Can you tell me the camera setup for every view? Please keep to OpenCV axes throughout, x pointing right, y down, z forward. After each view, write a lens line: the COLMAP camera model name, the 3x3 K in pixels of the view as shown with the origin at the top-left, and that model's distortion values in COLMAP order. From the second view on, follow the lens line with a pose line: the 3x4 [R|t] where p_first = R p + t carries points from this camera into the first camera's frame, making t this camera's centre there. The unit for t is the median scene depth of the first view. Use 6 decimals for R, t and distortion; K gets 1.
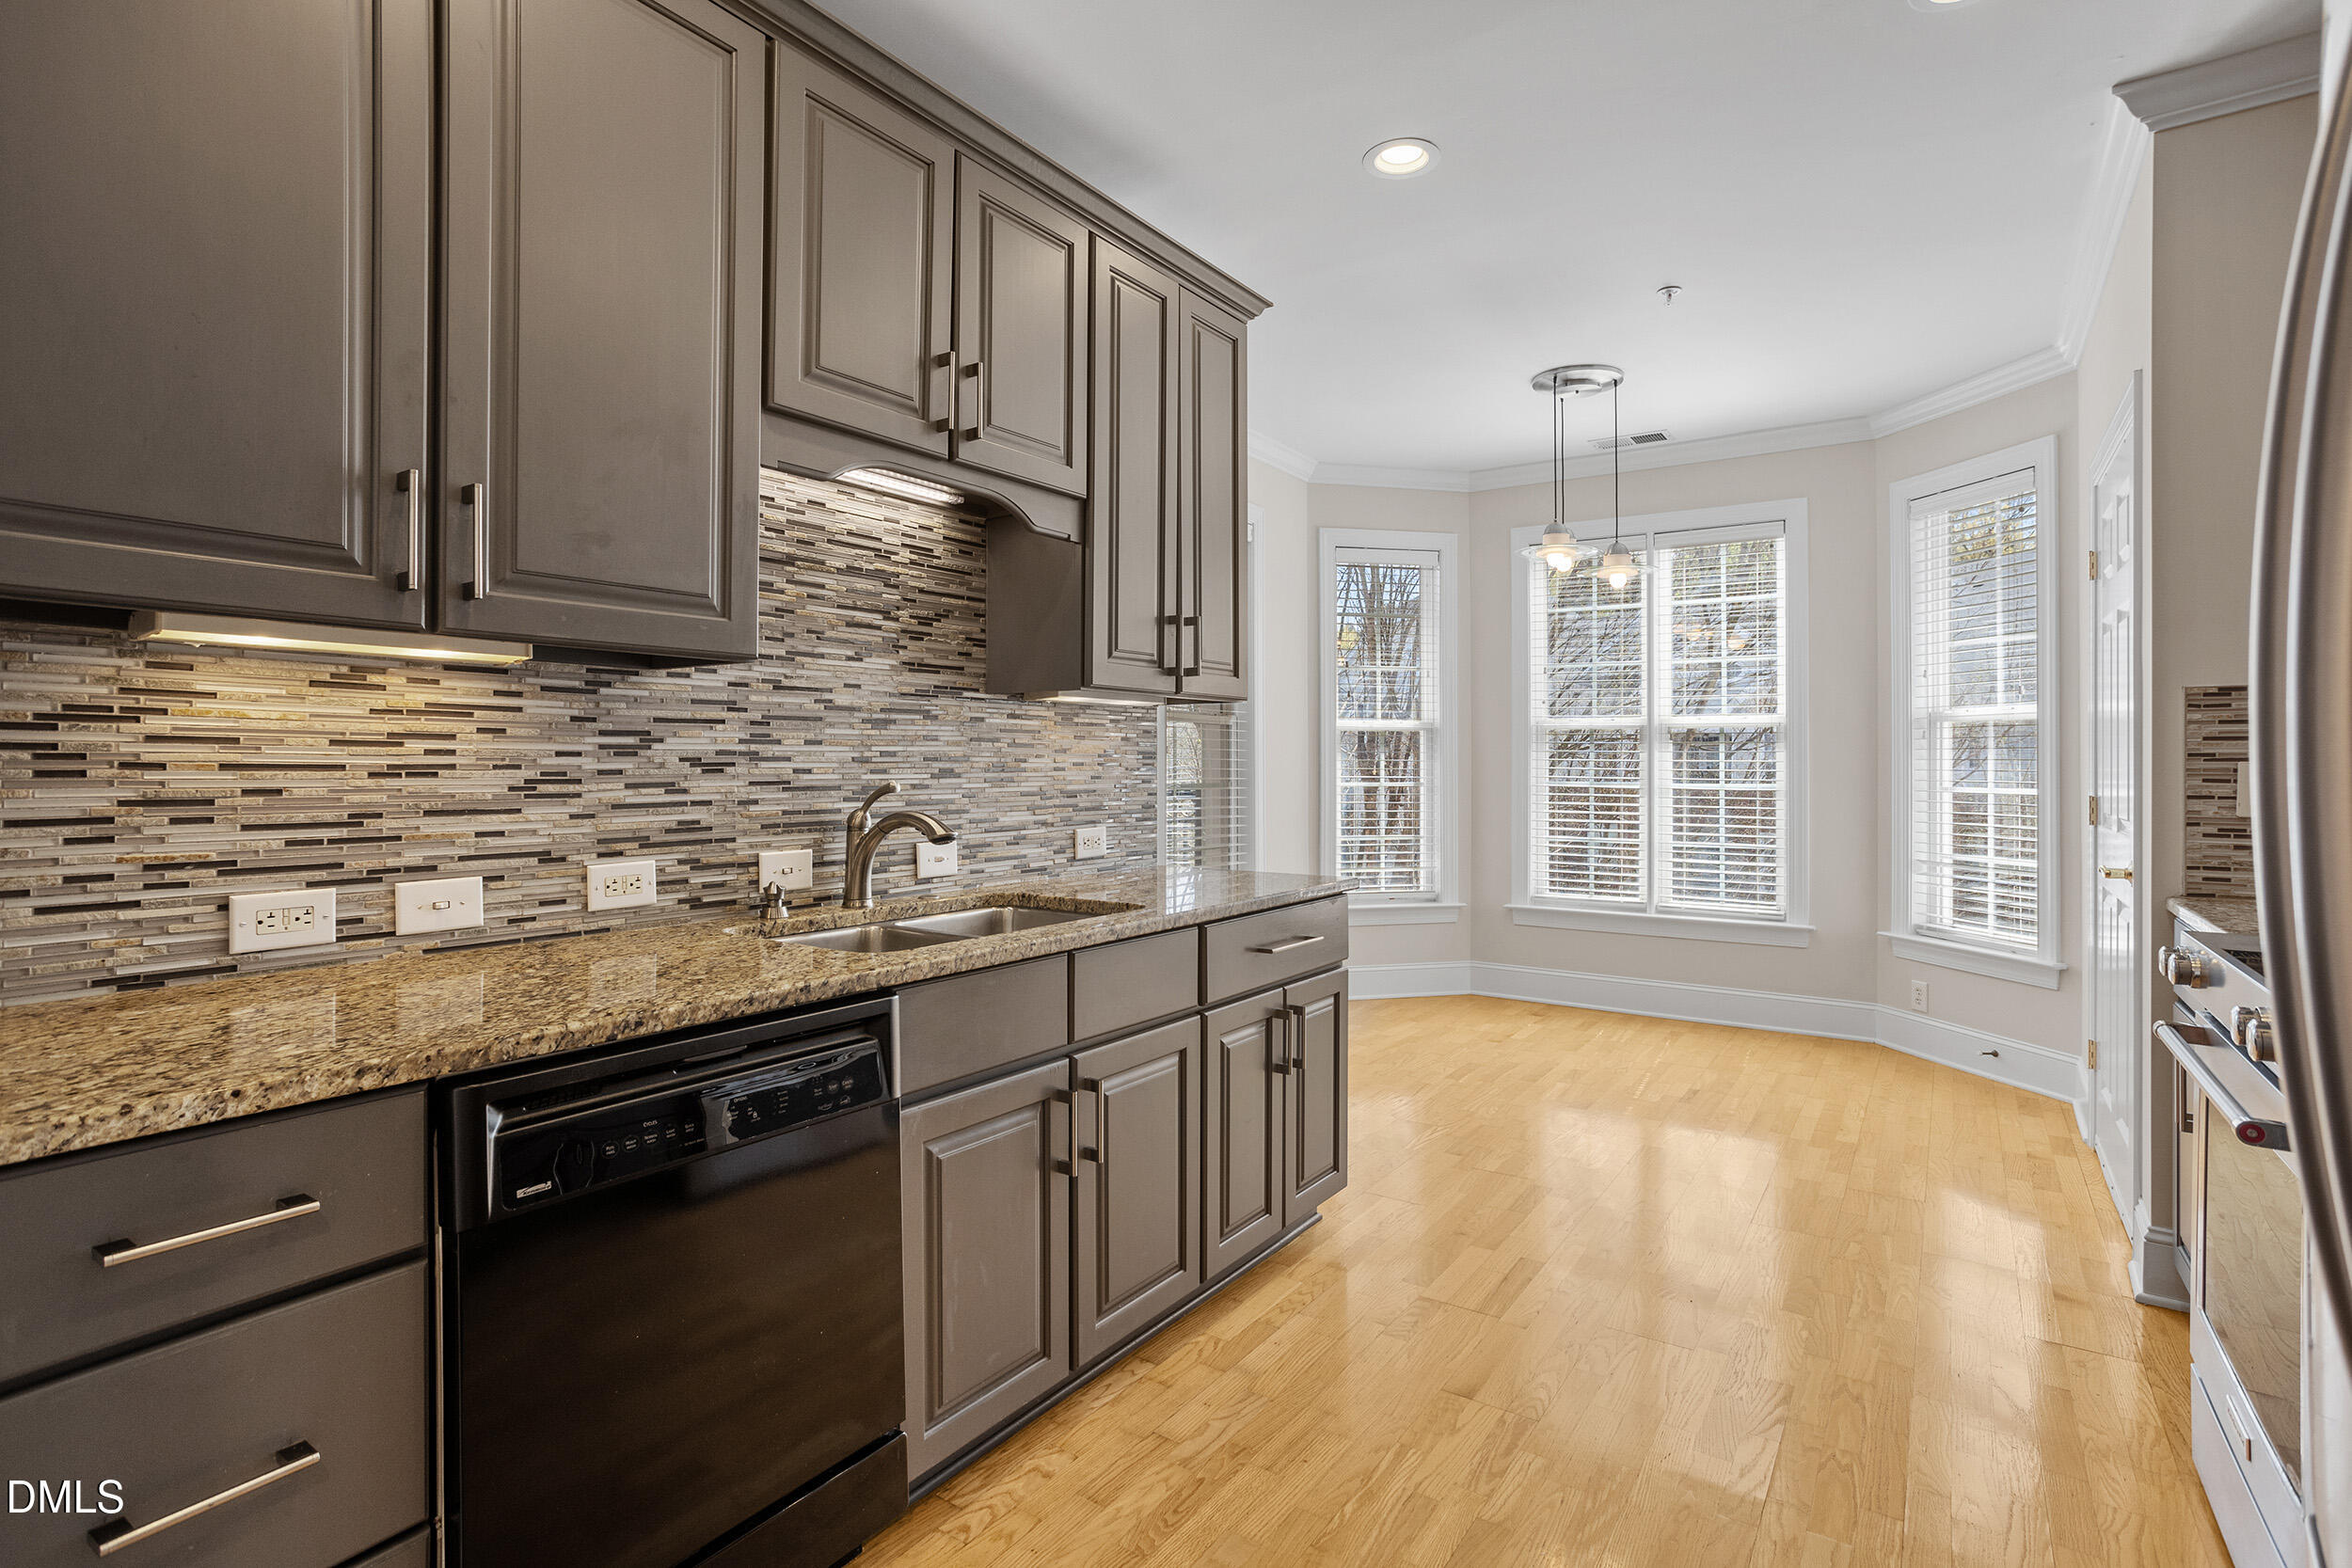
lens RADIAL K [[1121.1, 0, 1171.3], [0, 1121.1, 777.0], [0, 0, 1]] dist [-0.023321, 0.002890]
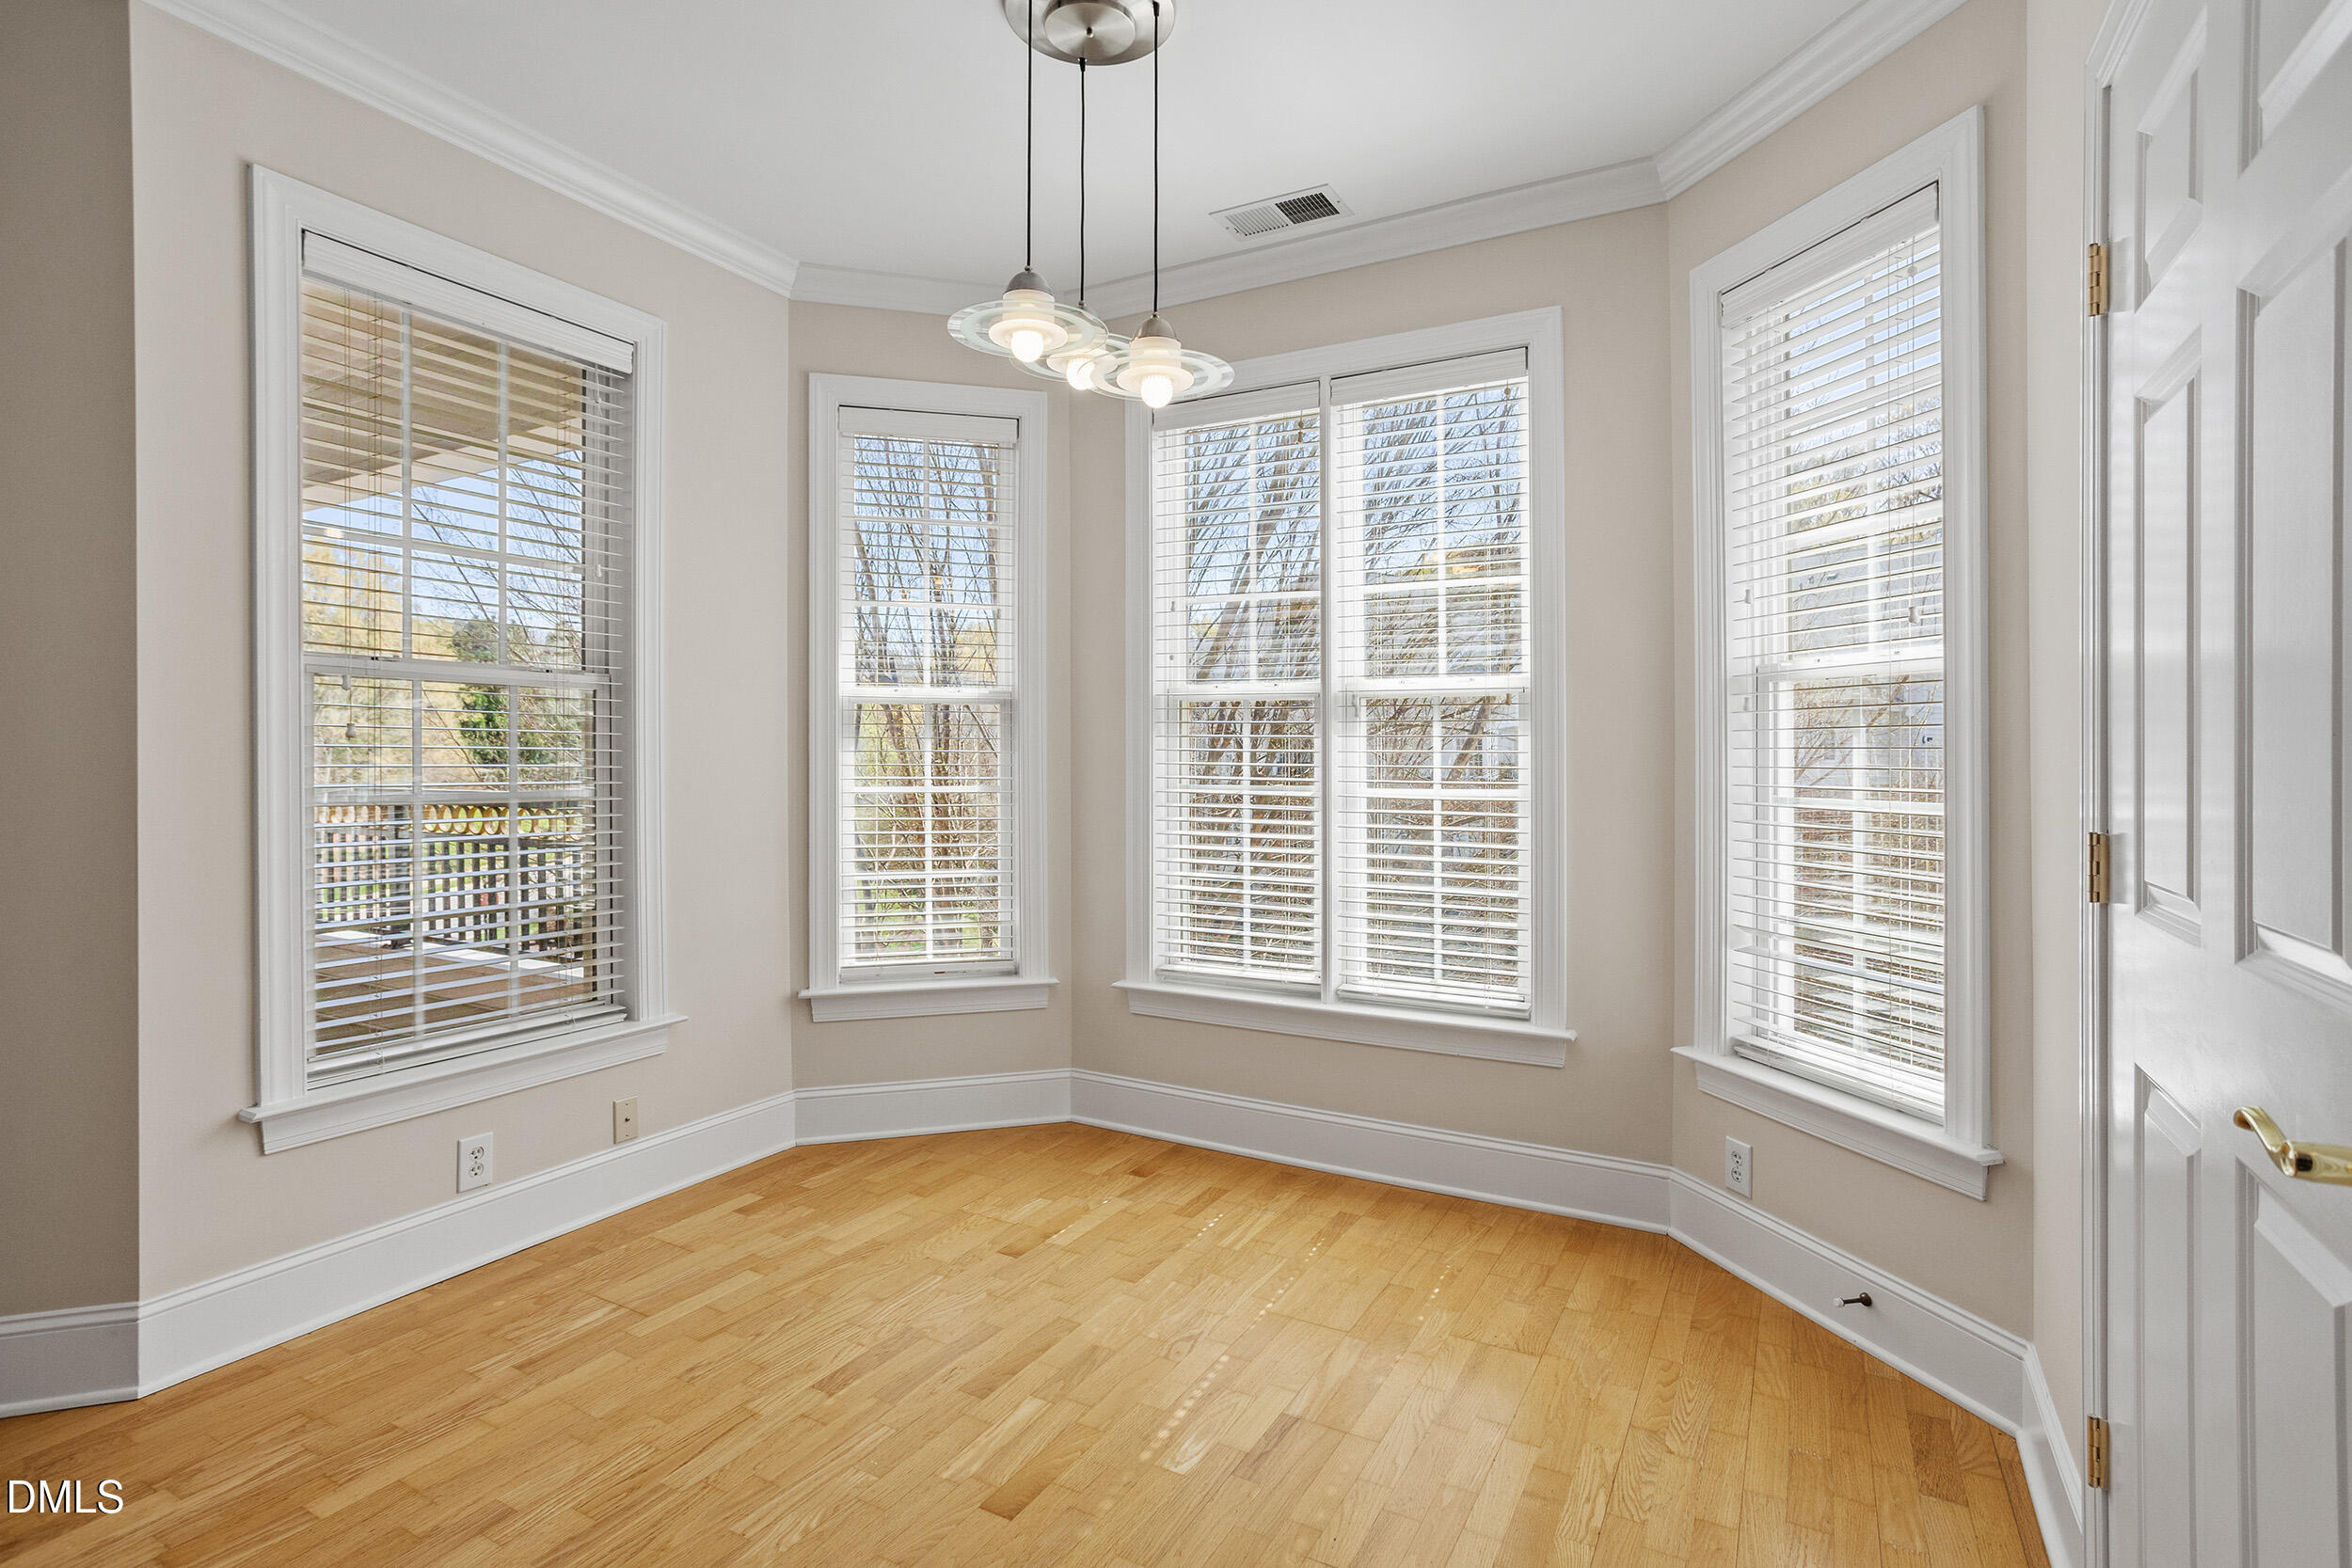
lens RADIAL K [[1121.1, 0, 1165.6], [0, 1121.1, 769.9], [0, 0, 1]] dist [-0.023321, 0.002890]
pose [[0.996451, -0.004516, 0.084053, 0.332782], [0.004127, 0.999980, 0.004802, -0.009216], [-0.084073, -0.004438, 0.996450, 0.455310]]
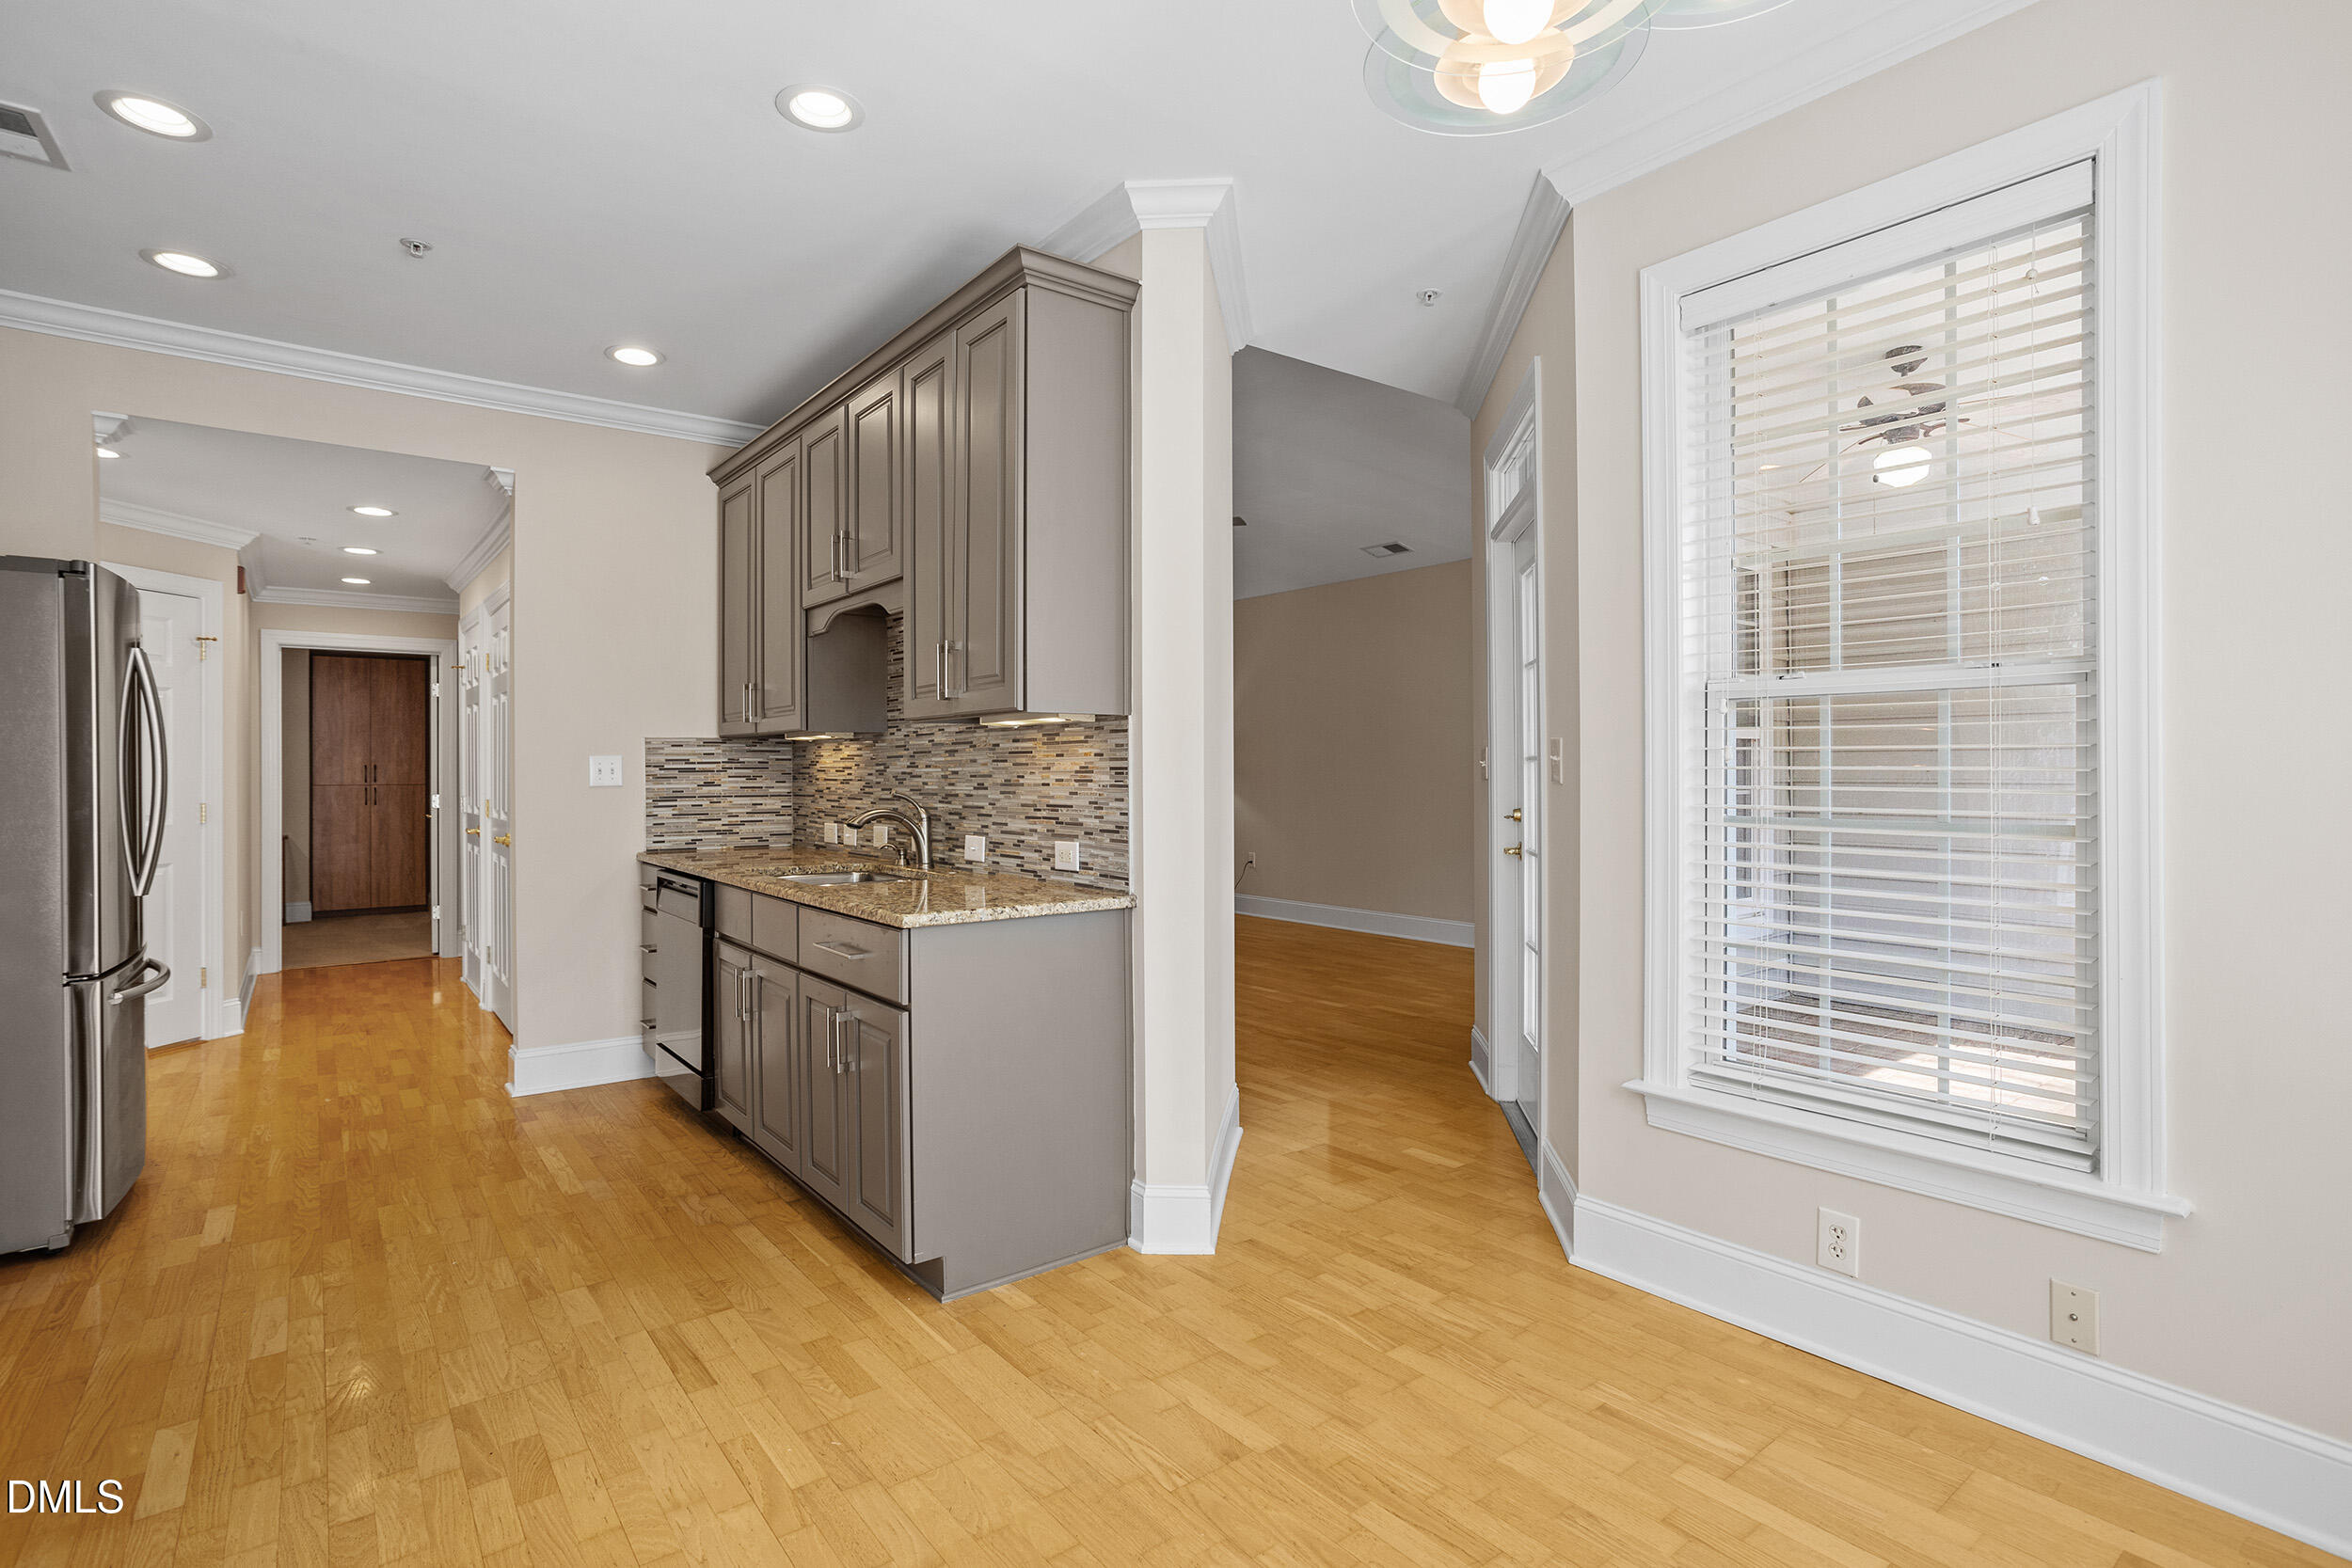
lens RADIAL K [[1121.1, 0, 1188.4], [0, 1121.1, 775.6], [0, 0, 1]] dist [-0.023321, 0.002890]
pose [[-0.280525, 0.002116, -0.959844, 0.592290], [-0.010755, 0.999928, 0.005348, -0.015157], [0.959786, 0.011823, -0.280482, 0.923420]]
